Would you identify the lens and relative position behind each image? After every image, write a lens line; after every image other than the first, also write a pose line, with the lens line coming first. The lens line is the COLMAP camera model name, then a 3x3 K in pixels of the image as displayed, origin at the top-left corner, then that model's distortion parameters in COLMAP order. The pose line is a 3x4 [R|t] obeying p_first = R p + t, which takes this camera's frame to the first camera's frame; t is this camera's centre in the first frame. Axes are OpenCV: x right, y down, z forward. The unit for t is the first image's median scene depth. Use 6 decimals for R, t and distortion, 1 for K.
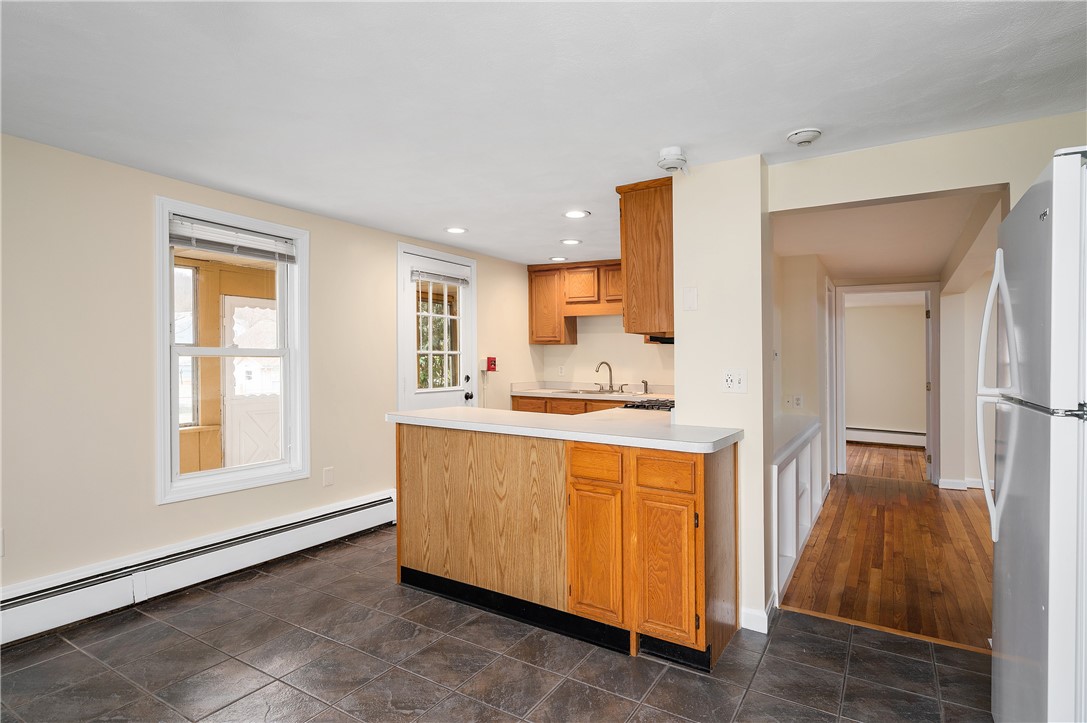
lens RADIAL K [[563.9, 0, 545.0], [0, 563.9, 367.6], [0, 0, 1]] dist [-0.000842, 0.000165]
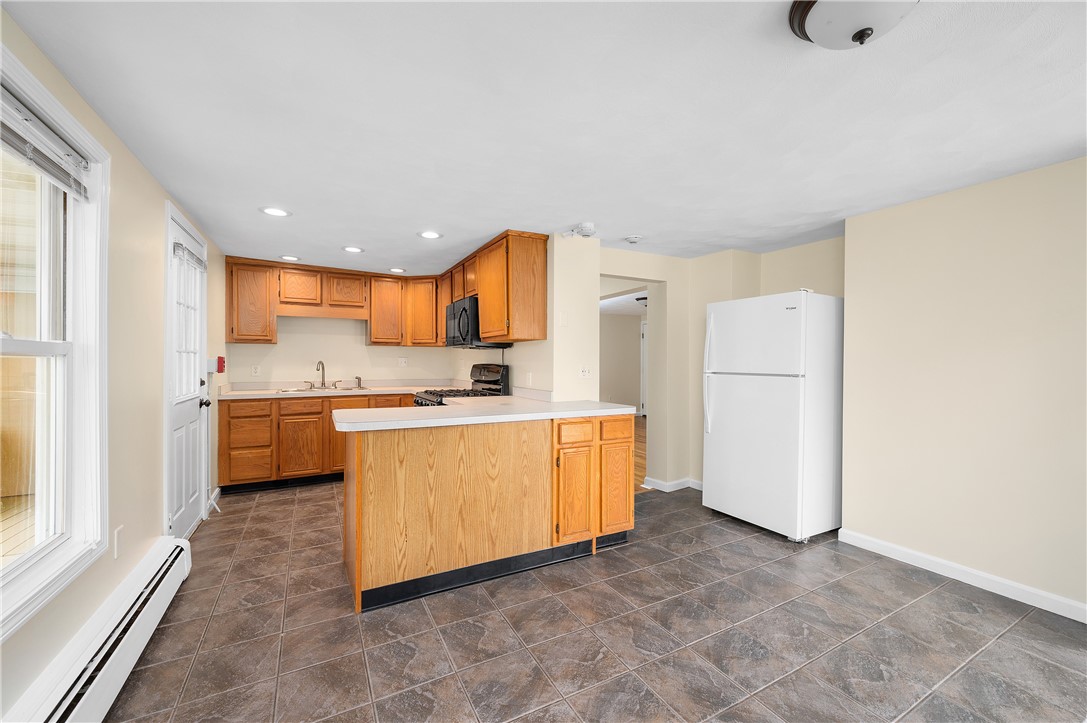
lens RADIAL K [[421.8, 0, 537.5], [0, 421.8, 367.4], [0, 0, 1]] dist [0.000720, 0.000033]
pose [[0.511548, -0.020742, 0.859004, -0.539958], [0.015091, 0.999771, 0.015154, -0.005996], [-0.859122, 0.005212, 0.511744, 0.333849]]
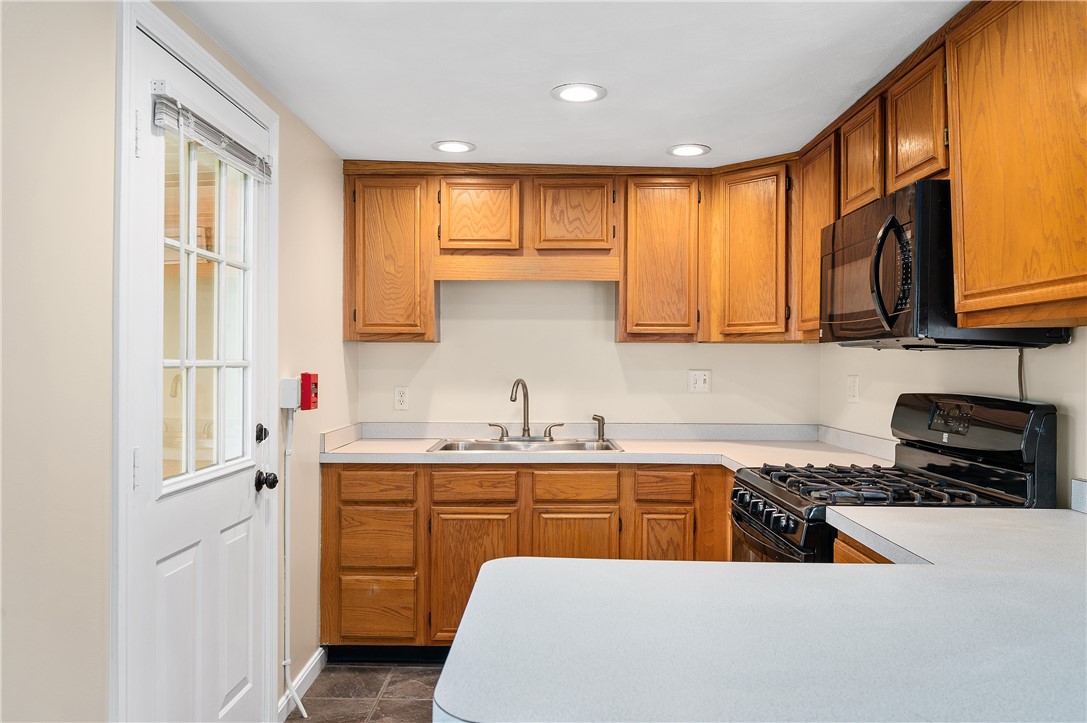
lens RADIAL K [[775.0, 0, 543.5], [0, 775.0, 361.5], [0, 0, 1]] dist [-0.004111, -0.000866]
pose [[0.861454, -0.004735, 0.507813, -0.303556], [0.012893, 0.999838, -0.012548, -0.023969], [-0.507672, 0.017356, 0.861376, 0.611093]]
